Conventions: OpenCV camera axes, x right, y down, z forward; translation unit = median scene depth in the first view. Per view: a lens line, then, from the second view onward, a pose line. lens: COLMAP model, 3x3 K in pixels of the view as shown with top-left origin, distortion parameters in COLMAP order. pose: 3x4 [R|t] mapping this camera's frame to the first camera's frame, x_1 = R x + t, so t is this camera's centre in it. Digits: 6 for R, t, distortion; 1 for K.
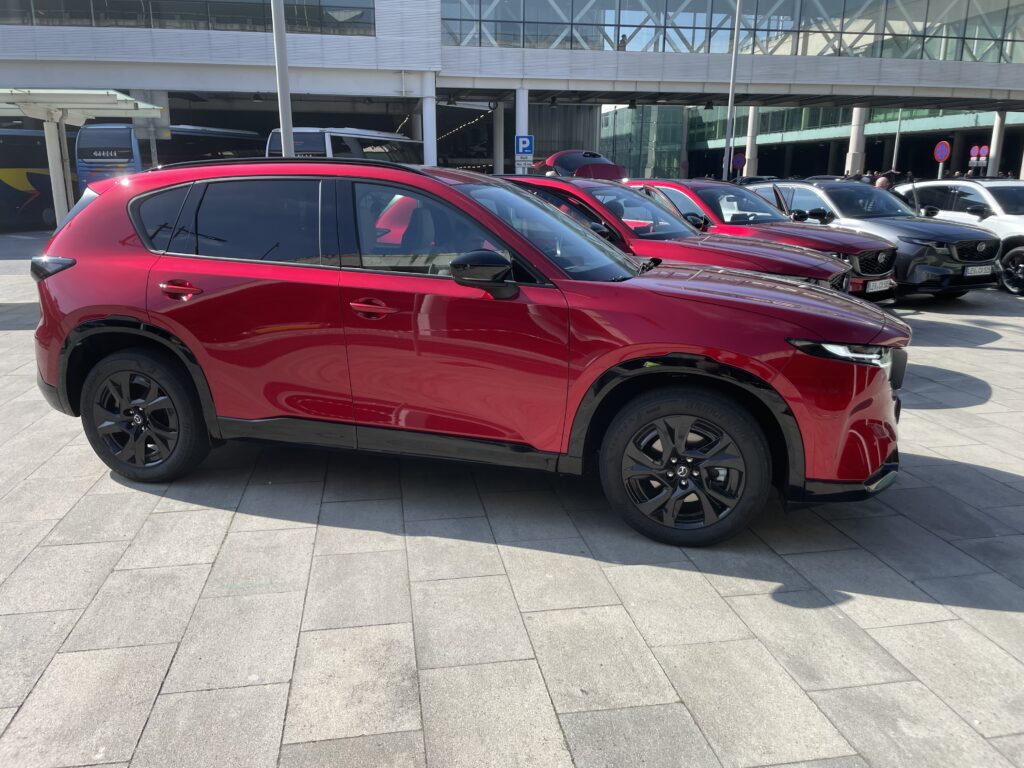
lens RADIAL K [[820.7, 0, 512.0], [0, 820.7, 384.0], [0, 0, 1]] dist [-0.004261, 0.000230]
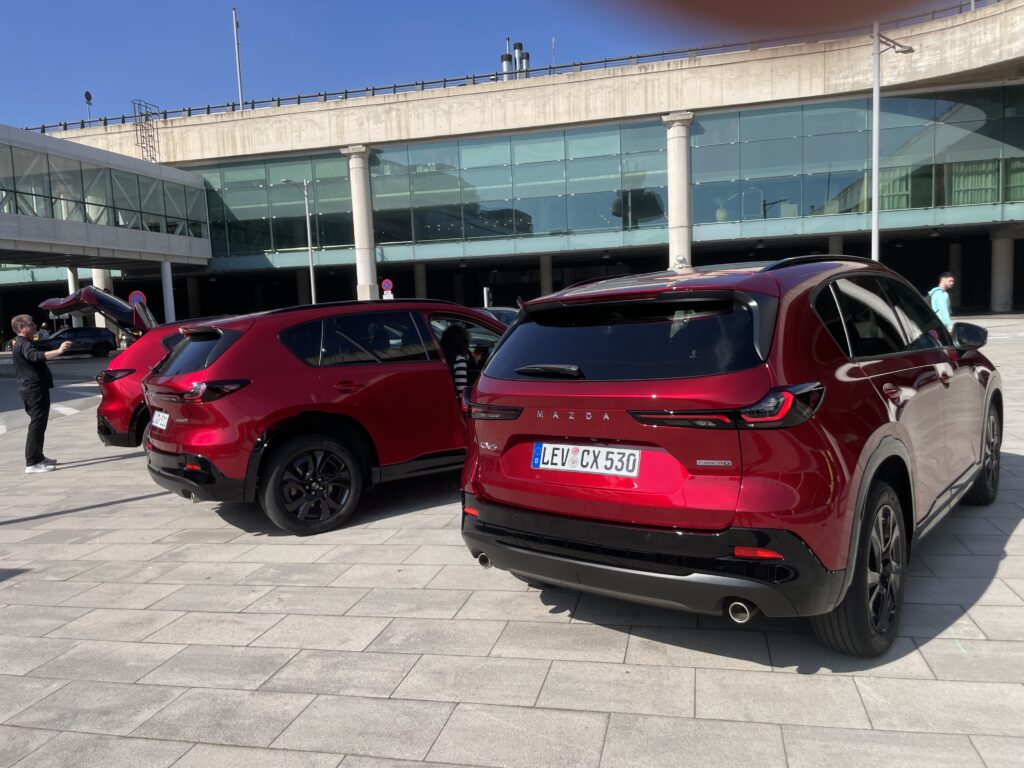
lens RADIAL K [[820.7, 0, 512.0], [0, 820.7, 384.0], [0, 0, 1]] dist [-0.004261, 0.000230]
pose [[0.379852, -0.124960, 0.916568, -0.306151], [0.290828, 0.956724, 0.009907, -0.060679], [-0.878141, 0.262800, 0.399755, 0.212085]]
